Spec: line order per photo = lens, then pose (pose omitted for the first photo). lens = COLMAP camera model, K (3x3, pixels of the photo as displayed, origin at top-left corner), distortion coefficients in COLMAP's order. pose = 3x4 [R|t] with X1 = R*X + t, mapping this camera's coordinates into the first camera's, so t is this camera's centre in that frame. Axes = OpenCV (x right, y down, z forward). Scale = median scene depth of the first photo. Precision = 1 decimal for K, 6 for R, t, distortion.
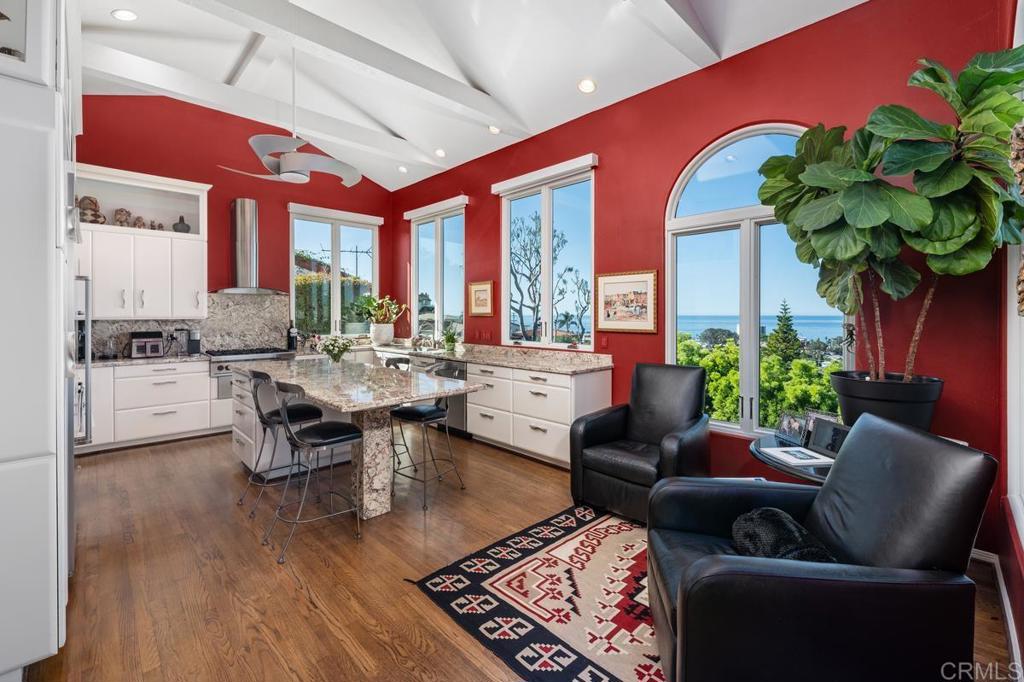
lens RADIAL K [[437.7, 0, 511.0], [0, 437.7, 317.2], [0, 0, 1]] dist [0.000753, 0.000073]
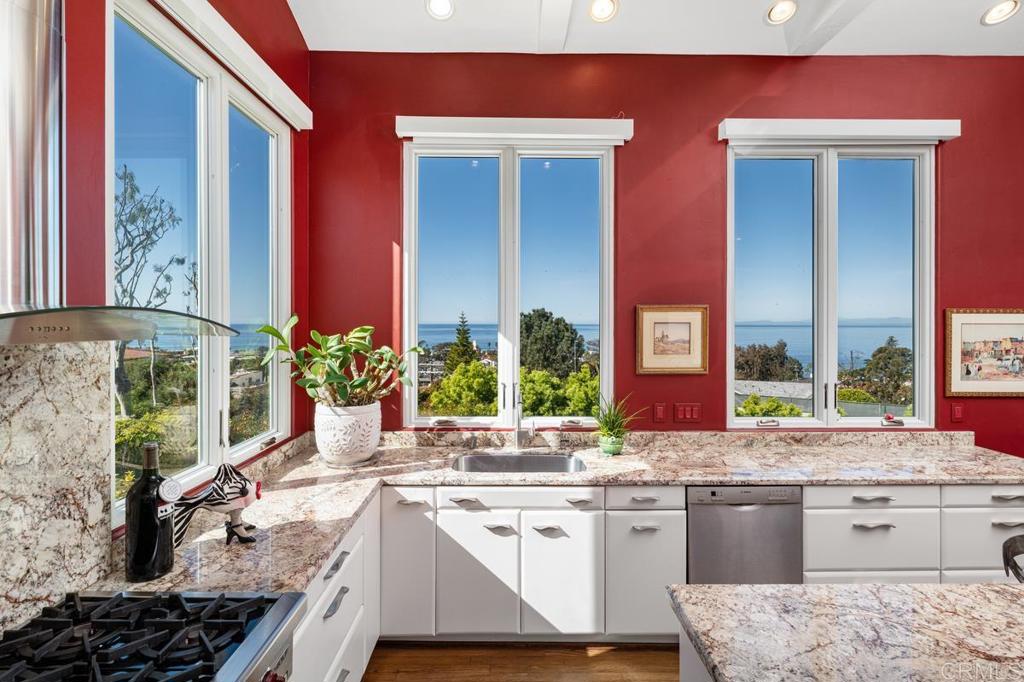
lens RADIAL K [[498.9, 0, 513.3], [0, 498.9, 321.3], [0, 0, 1]] dist [0.001466, 0.000078]
pose [[0.687744, 0.002523, 0.725949, -0.657059], [0.004232, 0.999963, -0.007485, -0.064434], [-0.725941, 0.008220, 0.687708, 0.803797]]
